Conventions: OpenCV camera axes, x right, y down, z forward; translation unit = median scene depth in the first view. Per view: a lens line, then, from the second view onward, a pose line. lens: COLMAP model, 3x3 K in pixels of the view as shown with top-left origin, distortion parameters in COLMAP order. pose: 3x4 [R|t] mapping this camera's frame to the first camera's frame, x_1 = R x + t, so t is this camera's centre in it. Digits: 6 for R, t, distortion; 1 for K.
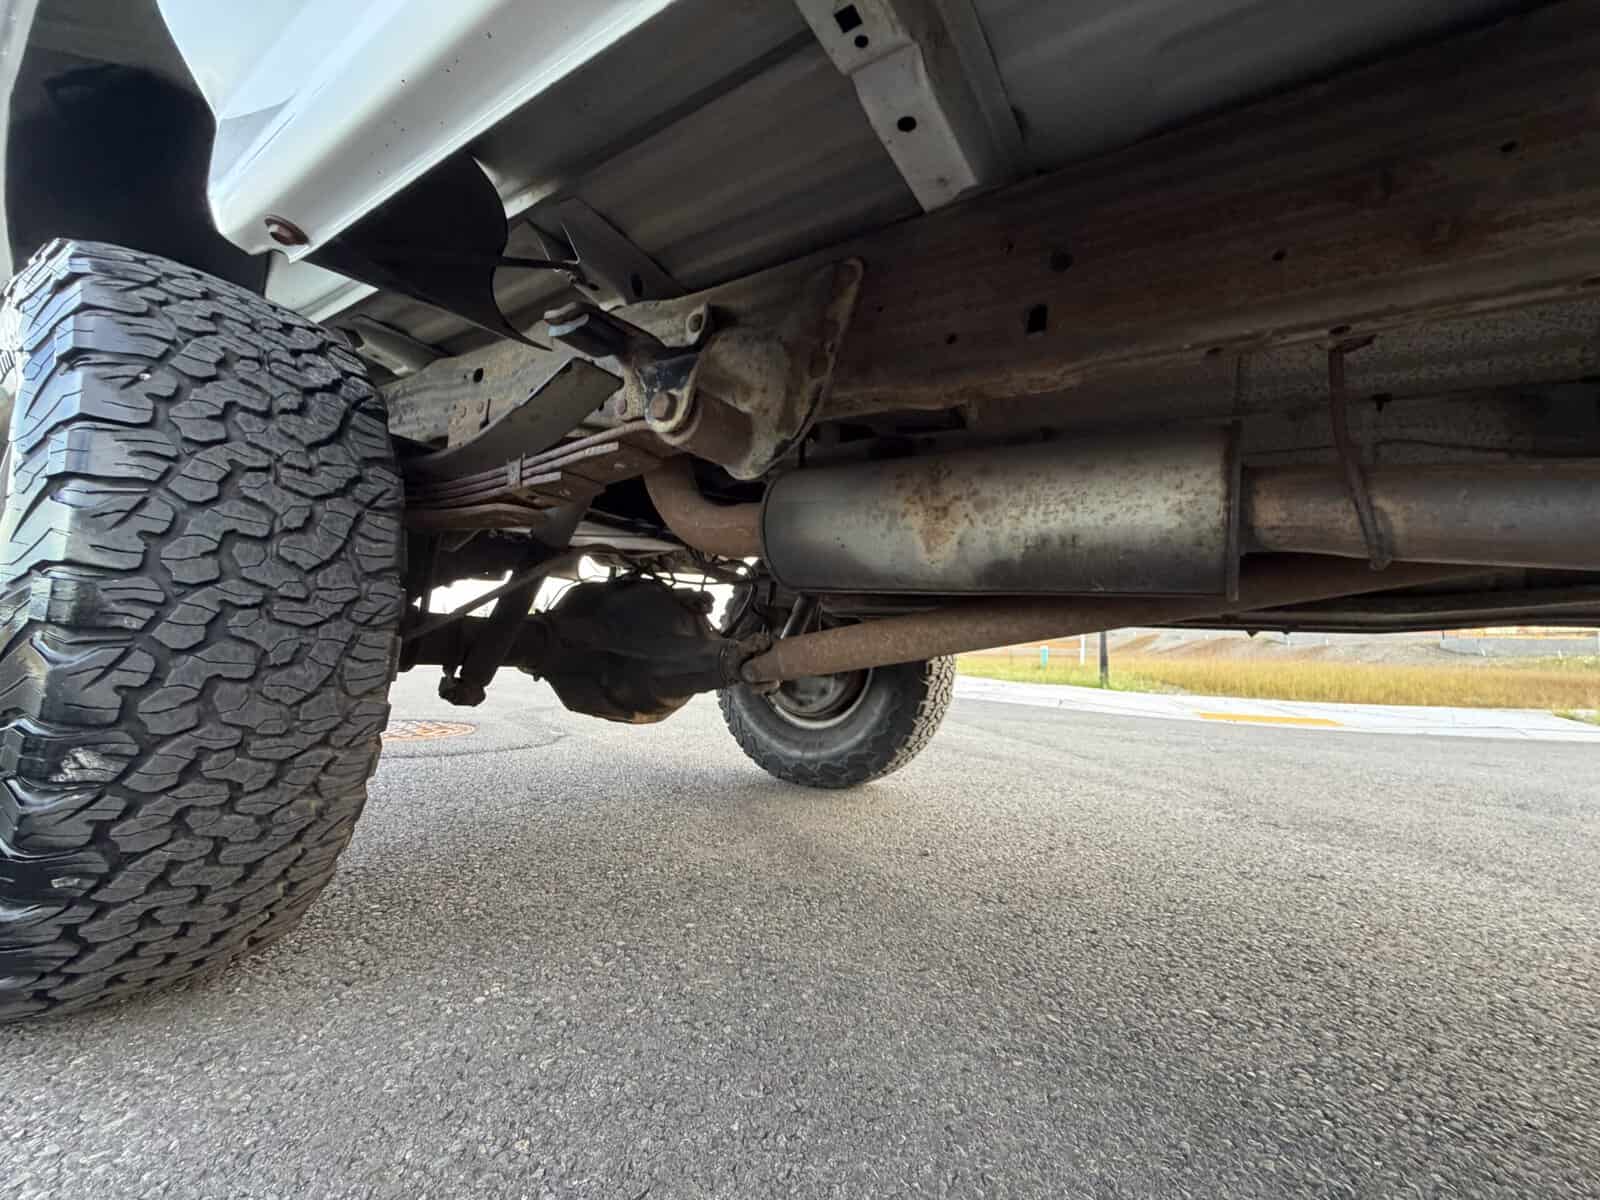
lens RADIAL K [[640.2, 0, 790.7], [0, 640.2, 599.2], [0, 0, 1]] dist [-0.000822, 0.000154]
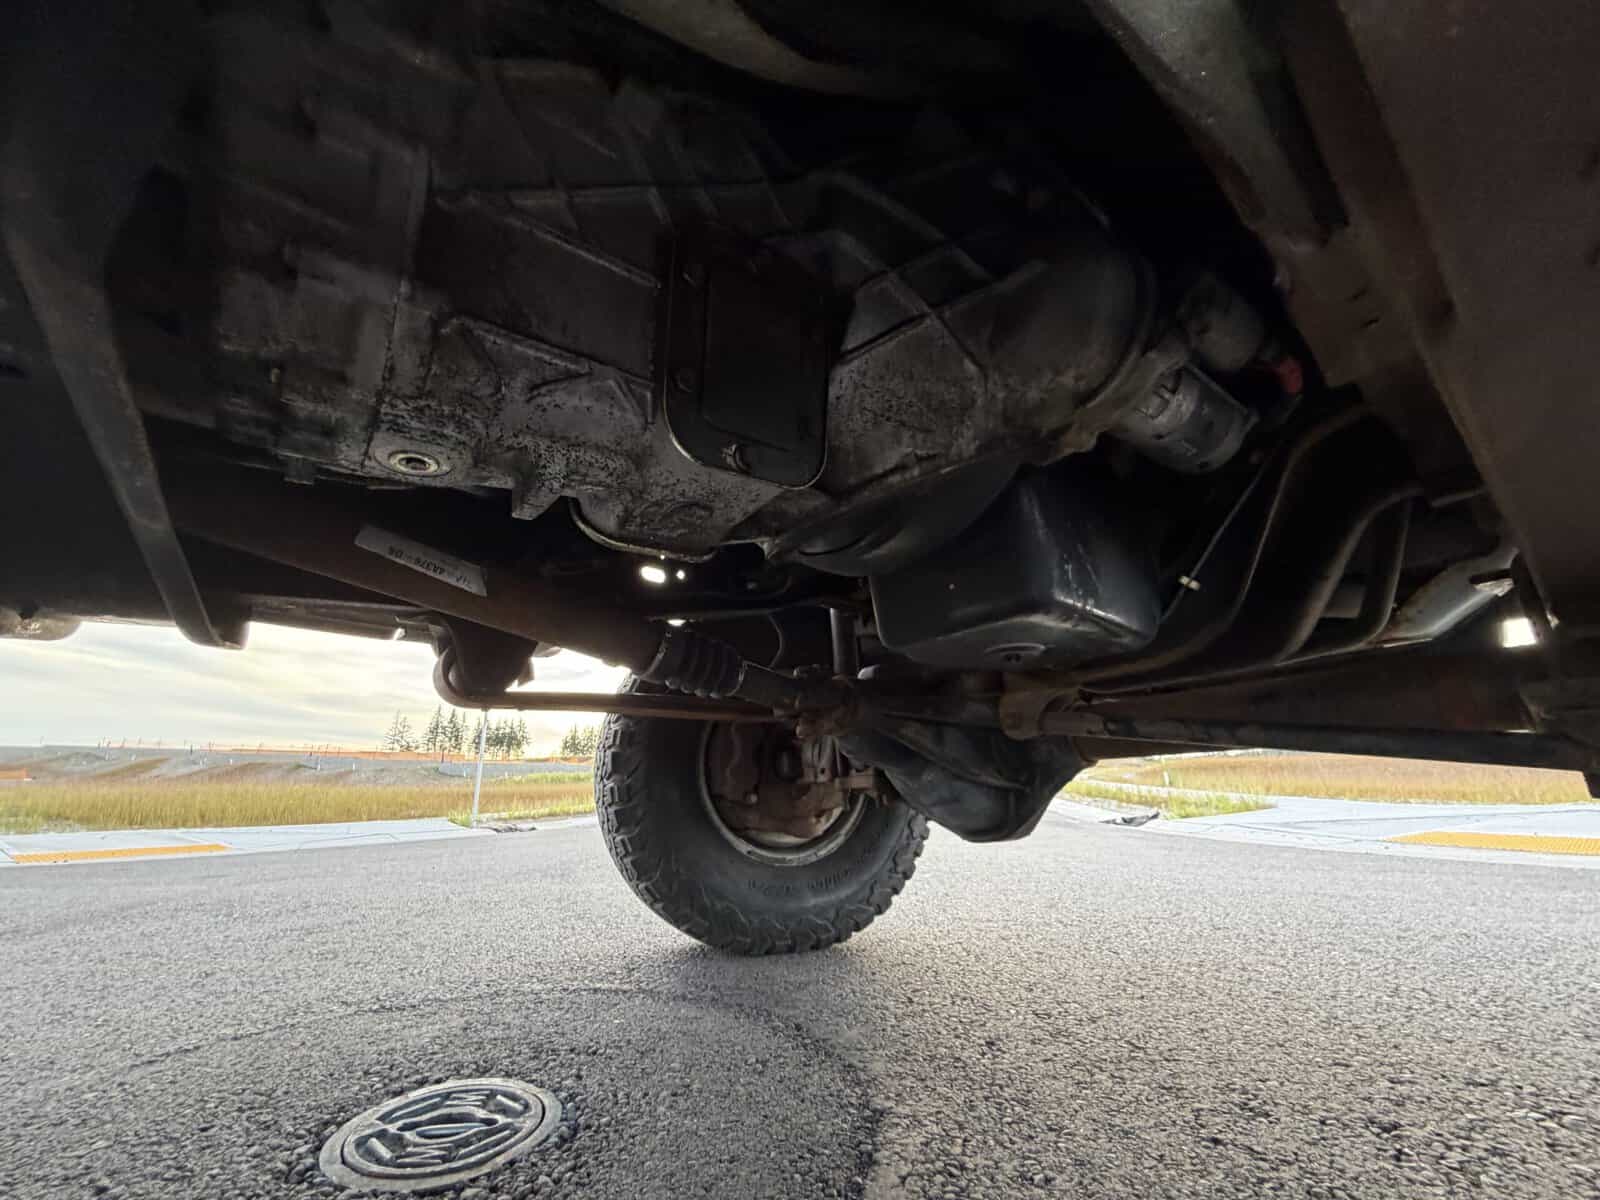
lens RADIAL K [[641.7, 0, 794.0], [0, 641.7, 602.1], [0, 0, 1]] dist [-0.000238, 0.000323]
pose [[0.306208, 0.234837, 0.922544, 1.401867], [-0.058647, 0.971908, -0.227937, 0.133644], [-0.950156, 0.015691, 0.311378, -0.277805]]
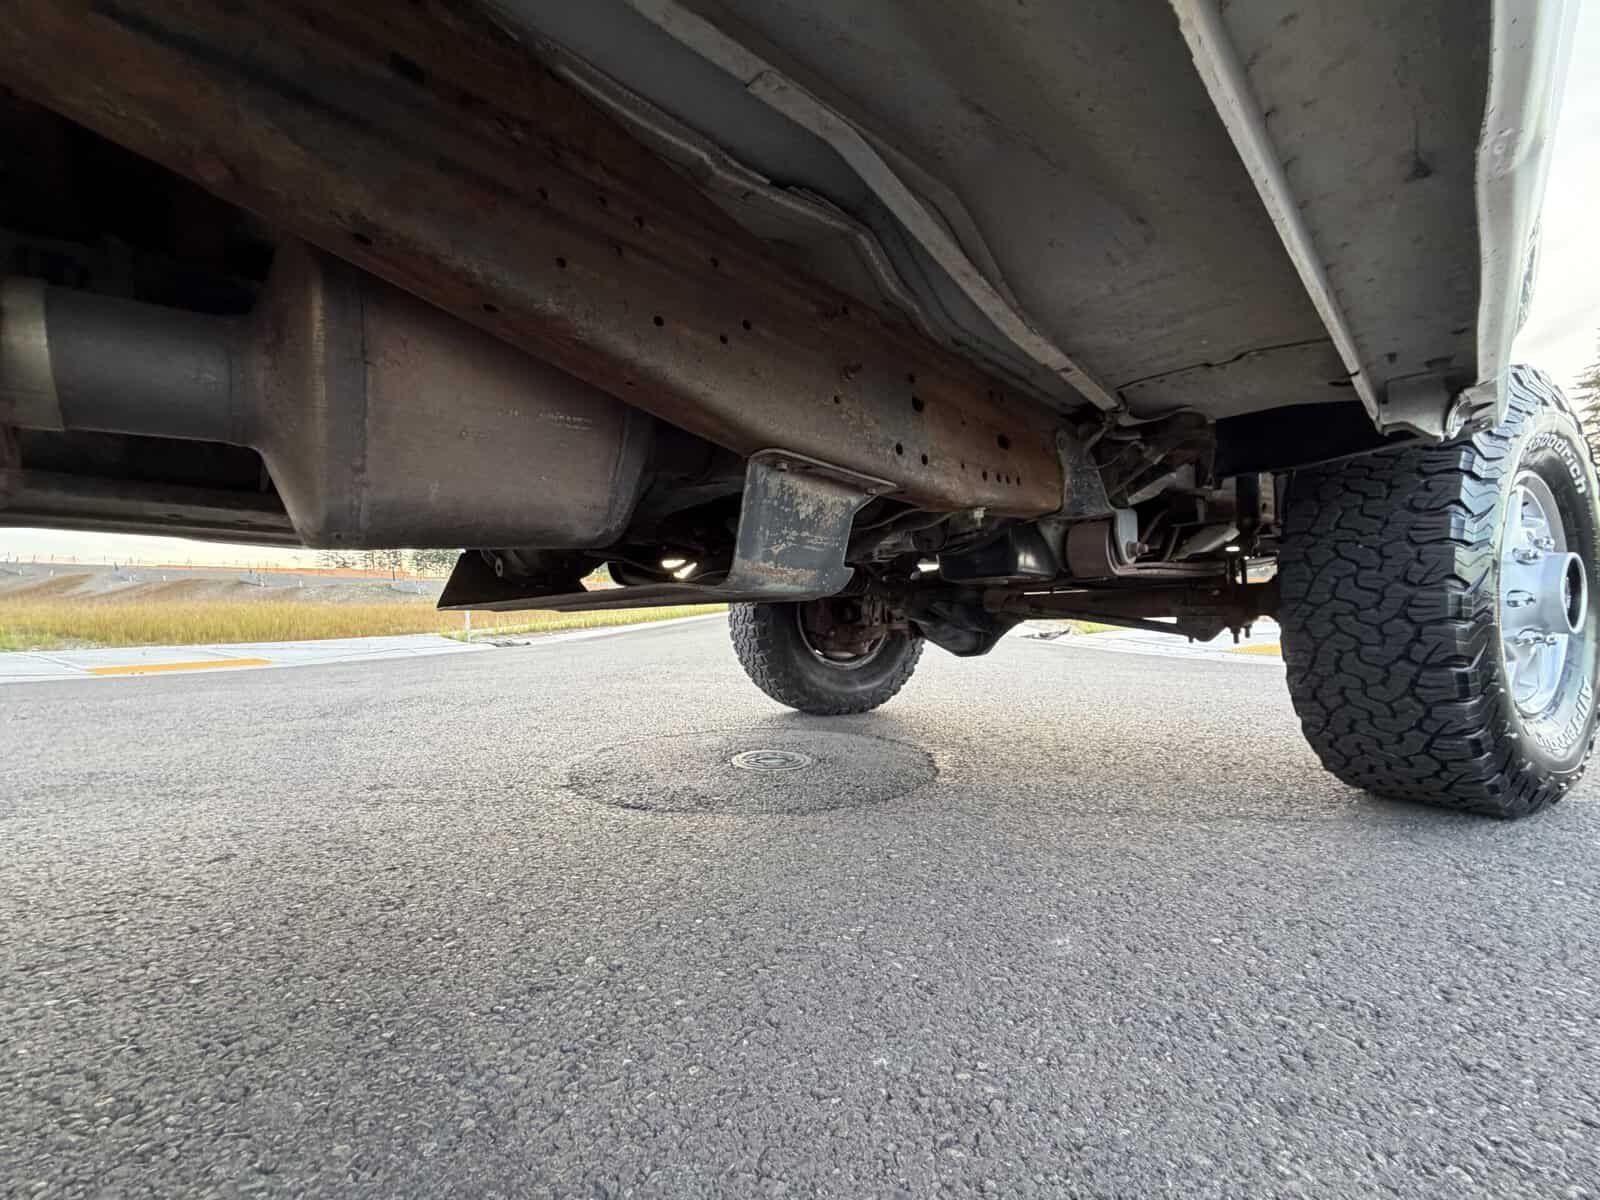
lens RADIAL K [[641.7, 0, 794.0], [0, 641.7, 602.1], [0, 0, 1]] dist [-0.000238, 0.000323]
pose [[0.225610, -0.028665, 0.973796, 0.460054], [-0.063689, 0.996995, 0.044104, 0.030134], [-0.972134, -0.071970, 0.223106, -0.160418]]
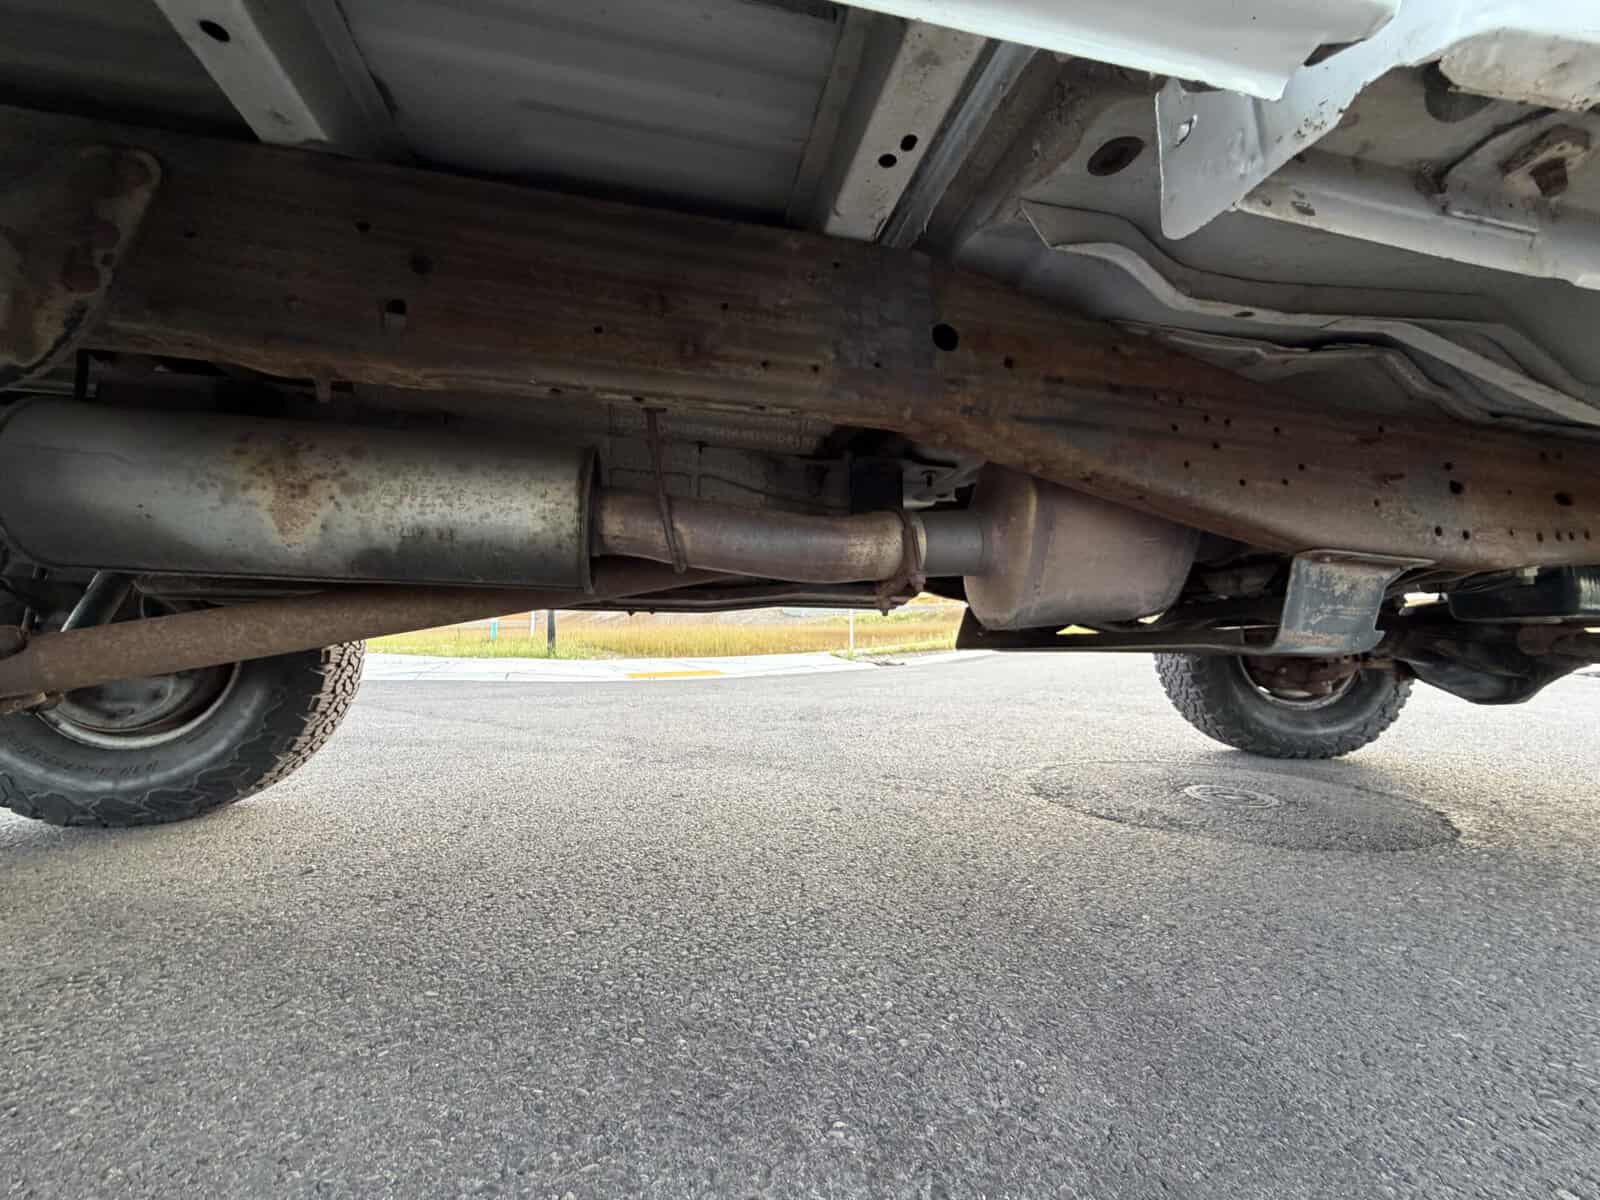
lens RADIAL K [[643.3, 0, 793.5], [0, 643.3, 600.6], [0, 0, 1]] dist [-0.001561, 0.000549]
pose [[0.691810, -0.005723, 0.722057, 0.050451], [-0.028350, 0.998982, 0.035080, -0.025744], [-0.721523, -0.044739, 0.690944, -0.086510]]
